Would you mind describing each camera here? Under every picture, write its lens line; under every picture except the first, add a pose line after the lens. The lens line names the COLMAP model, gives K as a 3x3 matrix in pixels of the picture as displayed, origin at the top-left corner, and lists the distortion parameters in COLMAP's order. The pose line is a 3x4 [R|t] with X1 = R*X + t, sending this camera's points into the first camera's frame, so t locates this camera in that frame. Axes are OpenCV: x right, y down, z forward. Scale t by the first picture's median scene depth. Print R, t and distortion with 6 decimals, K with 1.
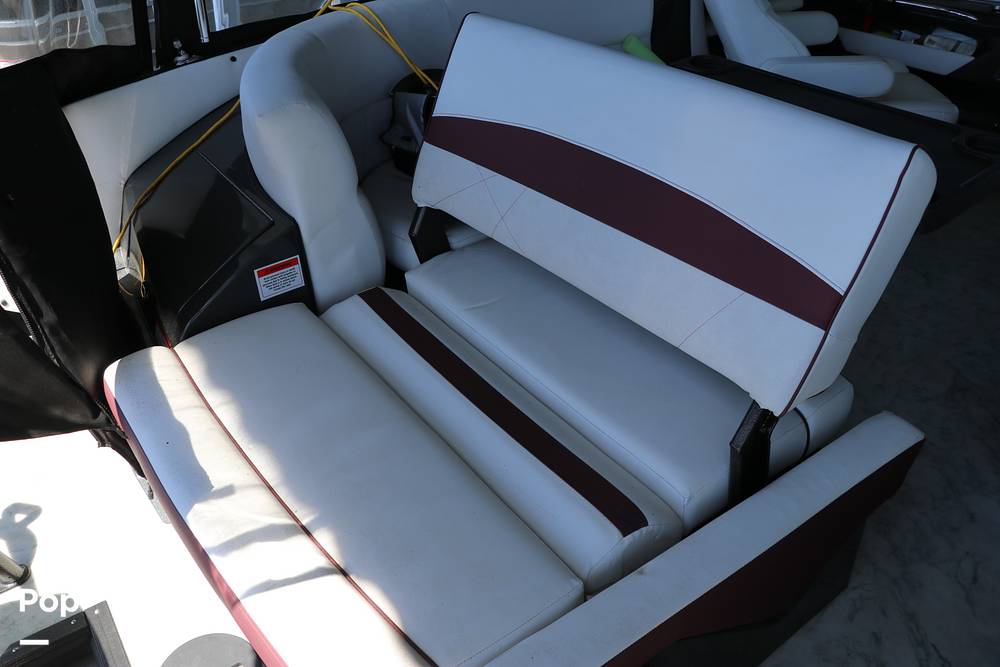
lens RADIAL K [[822.1, 0, 477.6], [0, 822.1, 344.0], [0, 0, 1]] dist [-0.188485, 0.158323]
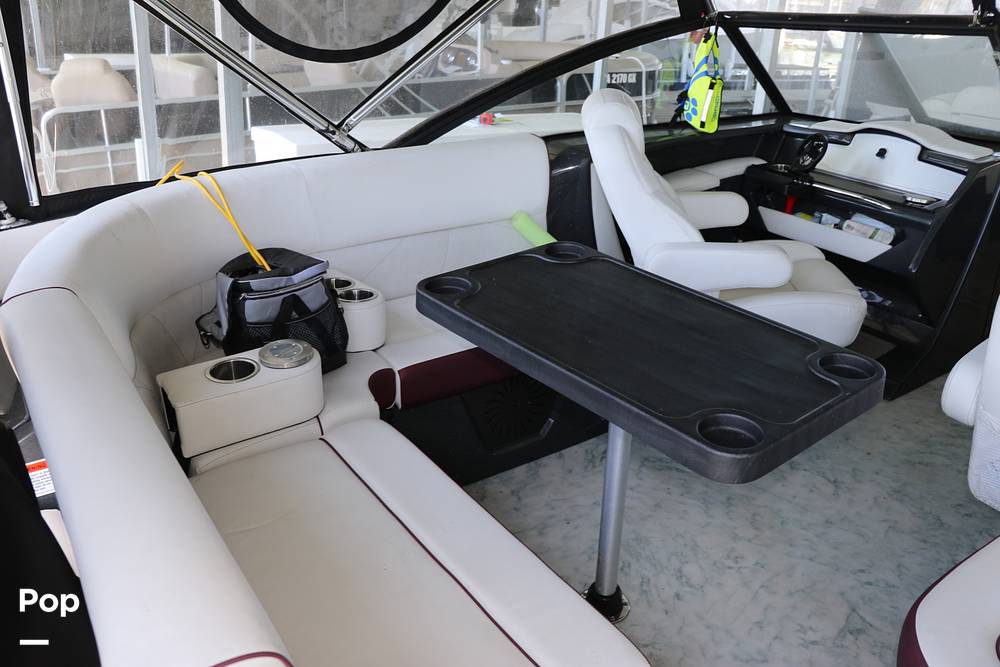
lens RADIAL K [[822.1, 0, 477.6], [0, 822.1, 344.0], [0, 0, 1]] dist [-0.188485, 0.158323]
pose [[0.998918, 0.046260, 0.004826, 0.188893], [-0.044685, 0.983301, -0.176416, -0.081709], [-0.012907, 0.176010, 0.984304, 0.106927]]
